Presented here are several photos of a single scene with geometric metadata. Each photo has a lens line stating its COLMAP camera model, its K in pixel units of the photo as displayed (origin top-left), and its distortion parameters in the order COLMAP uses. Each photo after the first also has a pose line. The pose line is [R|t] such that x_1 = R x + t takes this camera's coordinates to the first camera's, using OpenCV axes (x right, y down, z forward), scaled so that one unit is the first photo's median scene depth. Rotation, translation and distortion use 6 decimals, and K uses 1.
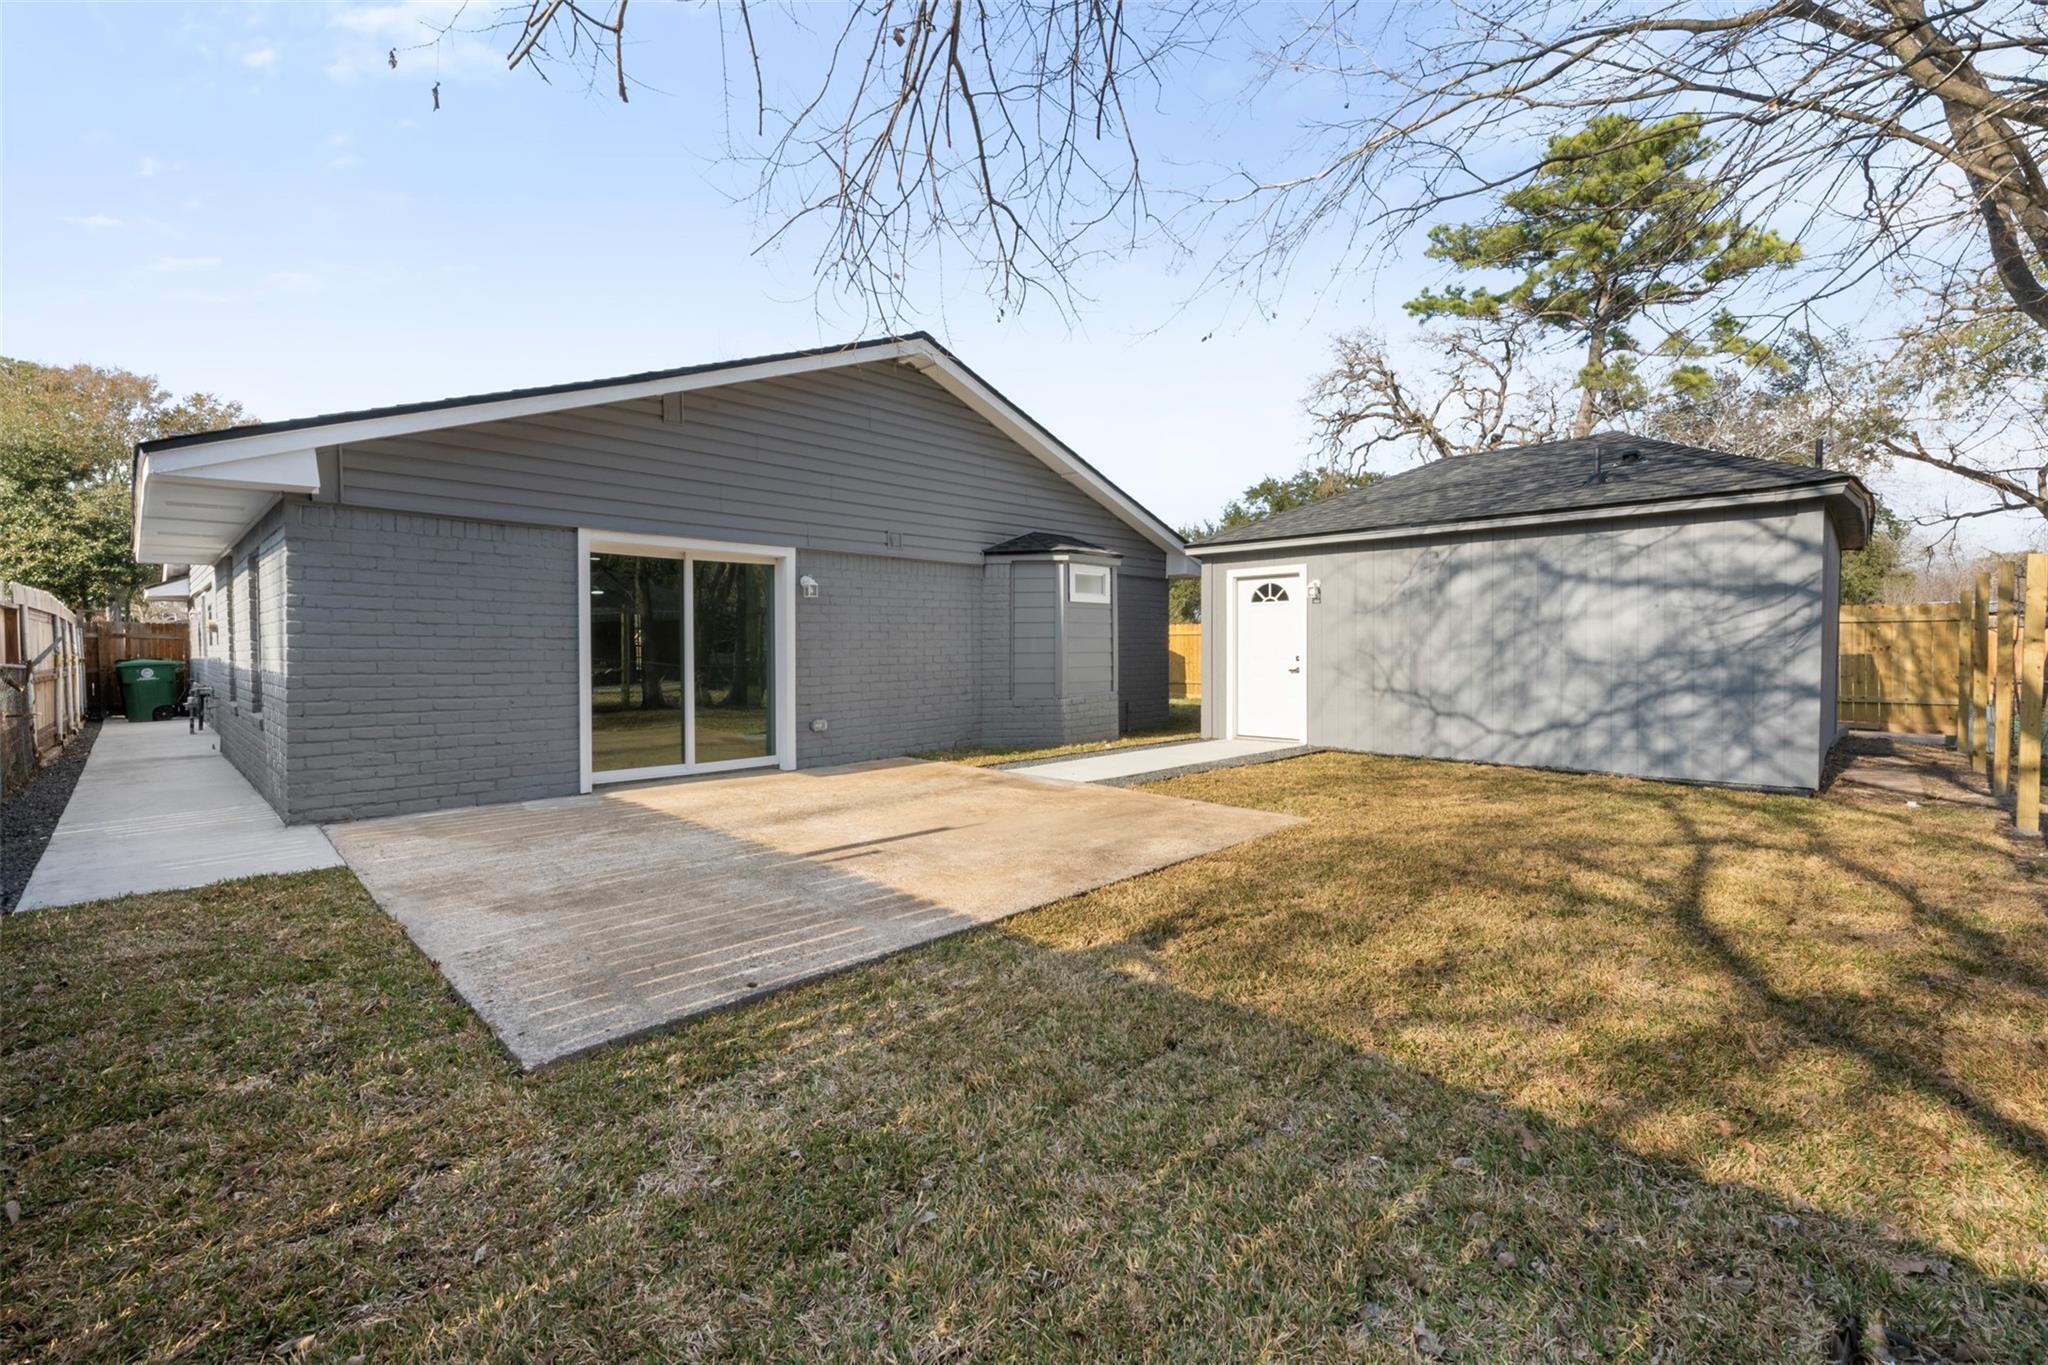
lens RADIAL K [[860.7, 0, 1011.2], [0, 860.7, 671.3], [0, 0, 1]] dist [0.001066, -0.000059]
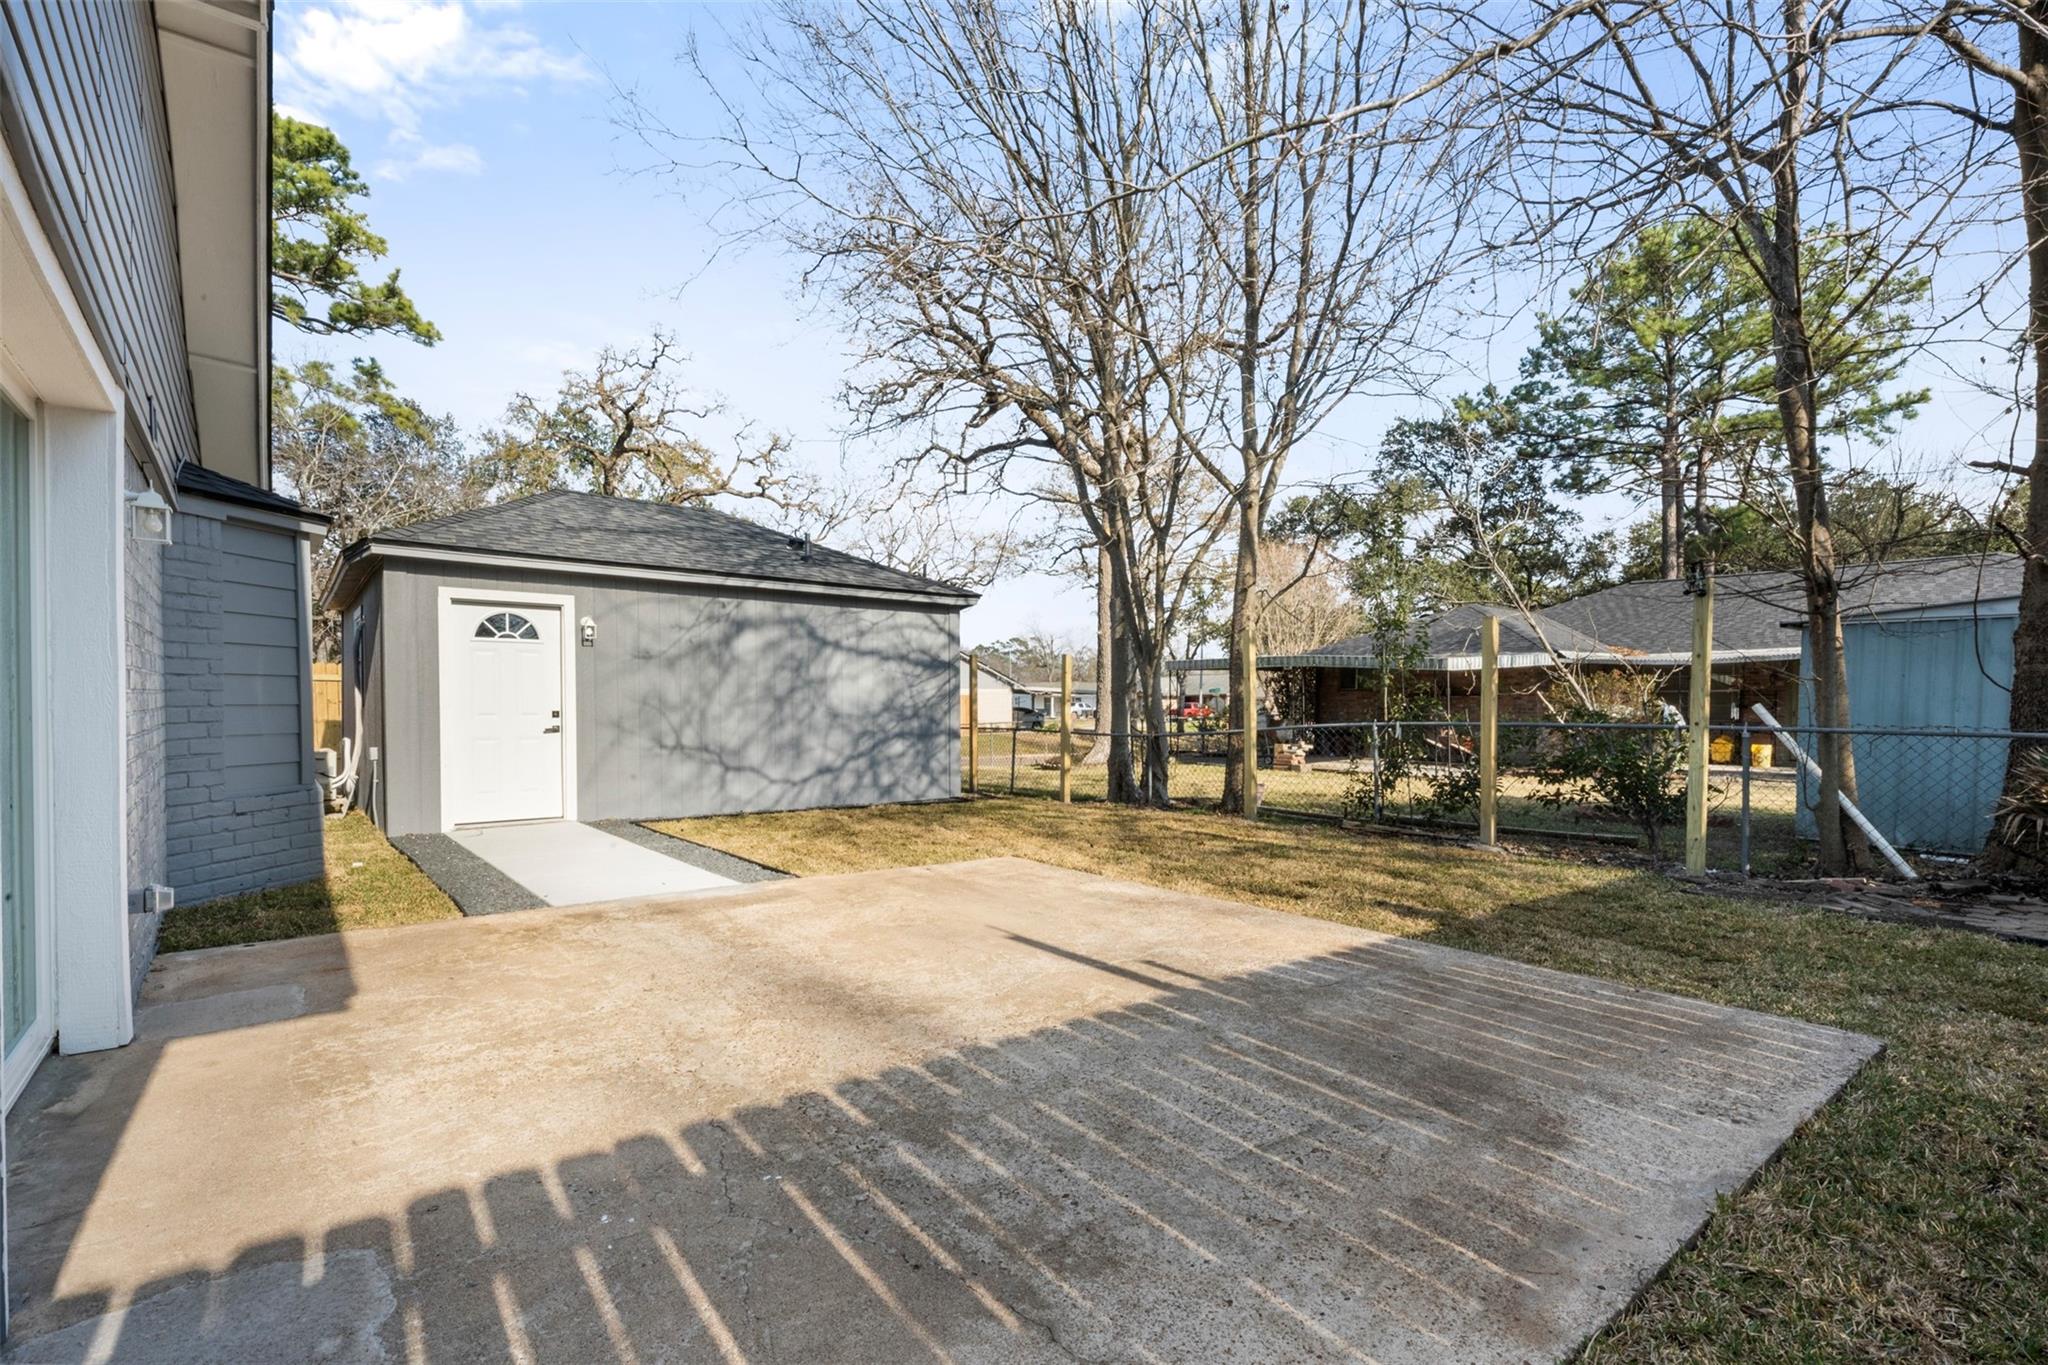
lens RADIAL K [[940.7, 0, 1012.6], [0, 940.7, 727.8], [0, 0, 1]] dist [0.011123, -0.002174]
pose [[0.113017, -0.015204, 0.993477, -0.587149], [0.020908, 0.999698, 0.012921, -0.006284], [-0.993373, 0.019311, 0.113301, 0.599828]]
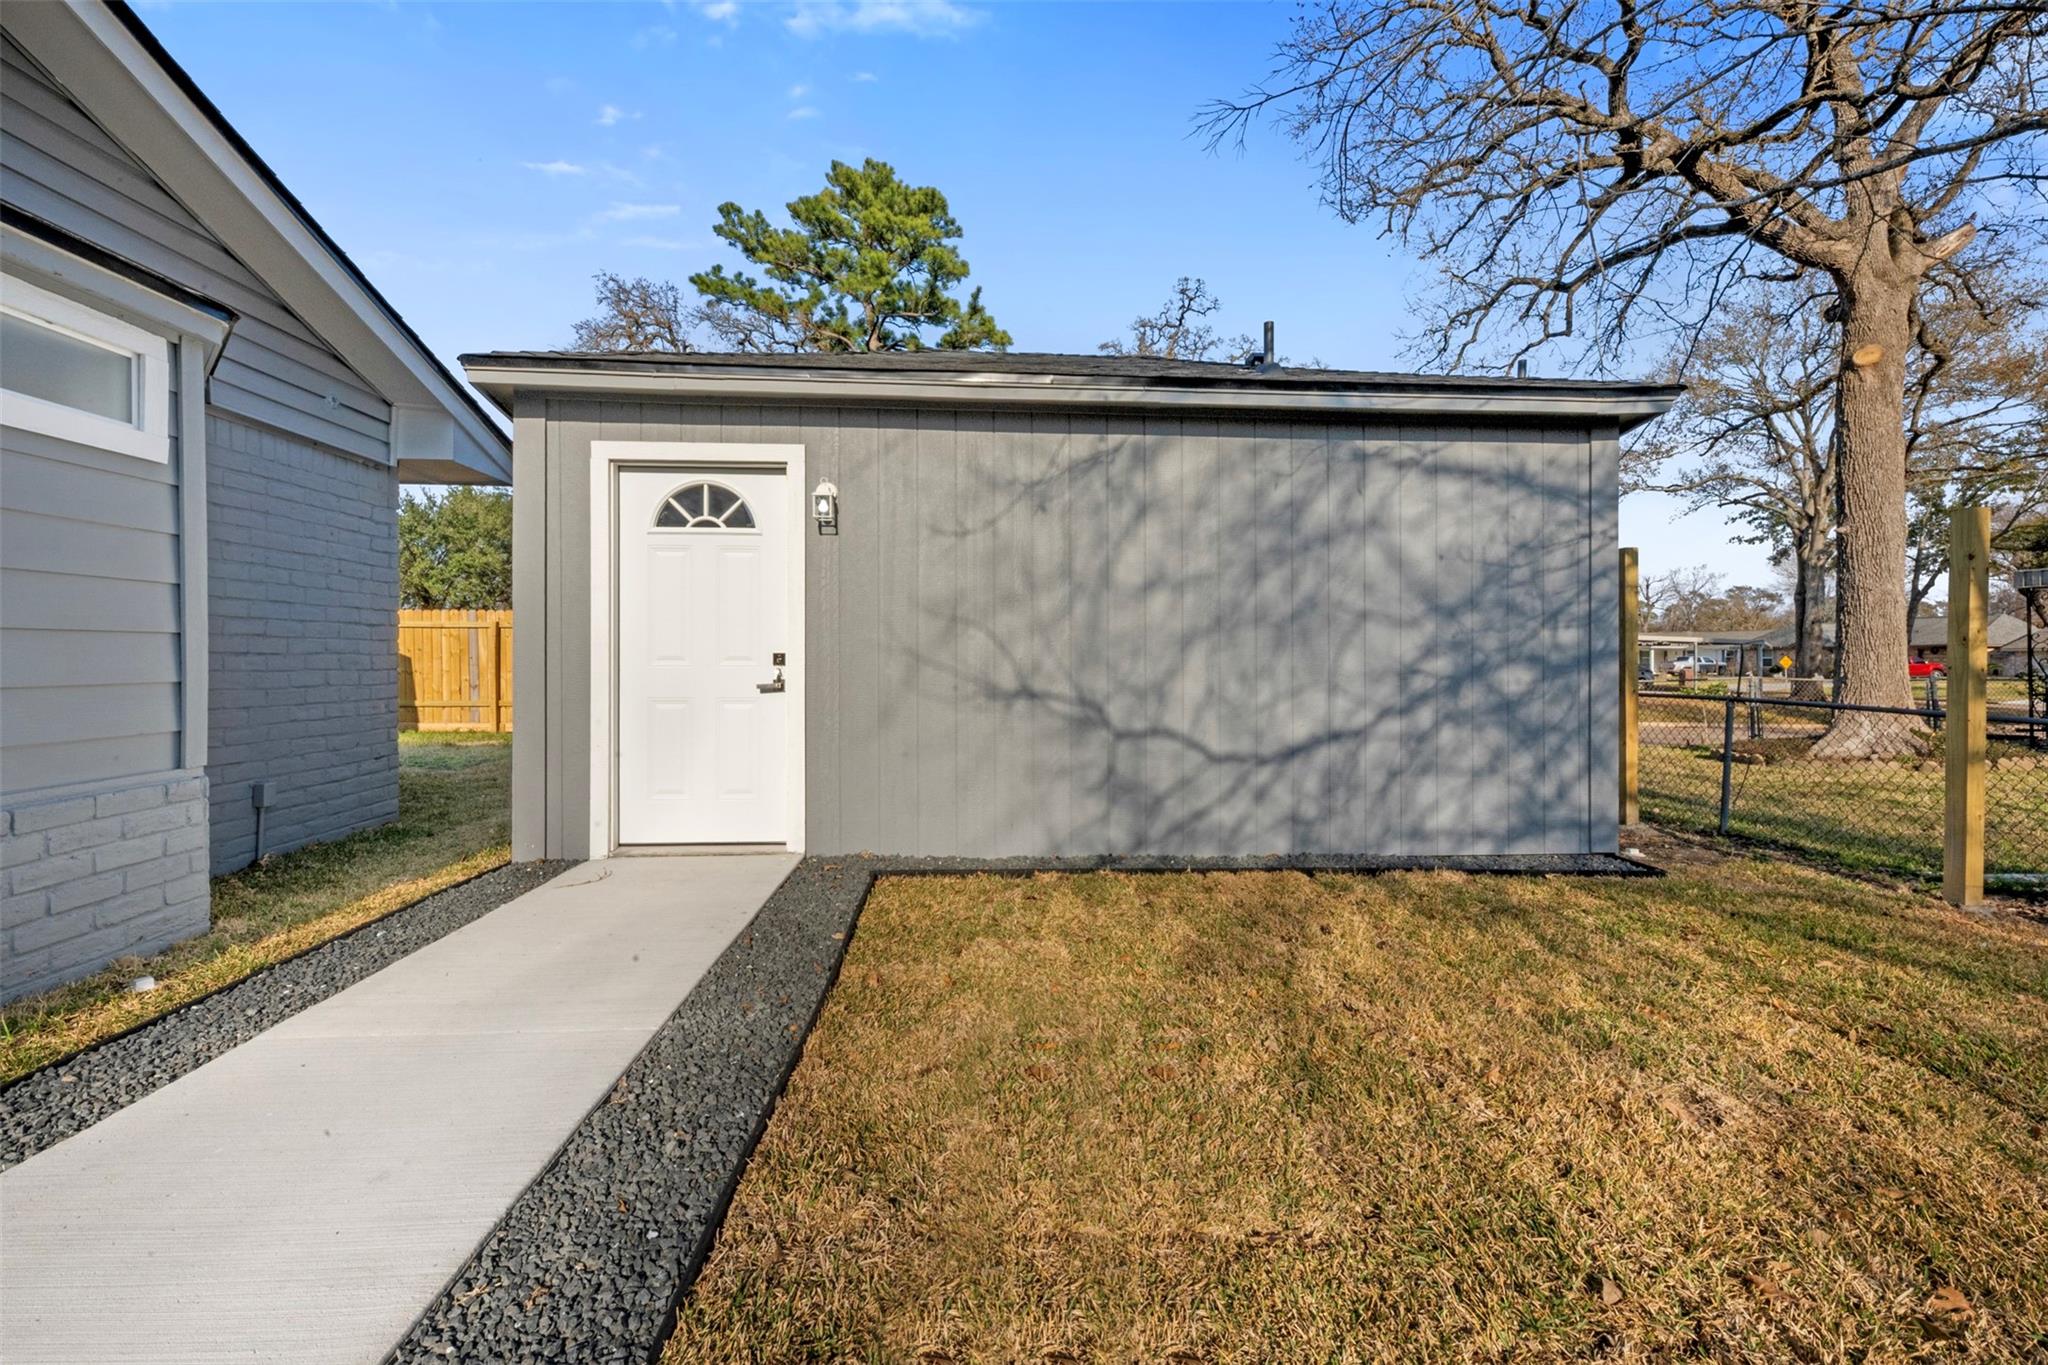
lens RADIAL K [[822.7, 0, 1031.4], [0, 822.7, 675.6], [0, 0, 1]] dist [0.002923, -0.000849]
pose [[0.645452, -0.002814, 0.763796, 0.115921], [0.011211, 0.999920, -0.005790, -0.003484], [-0.763719, 0.012300, 0.645432, 0.774056]]
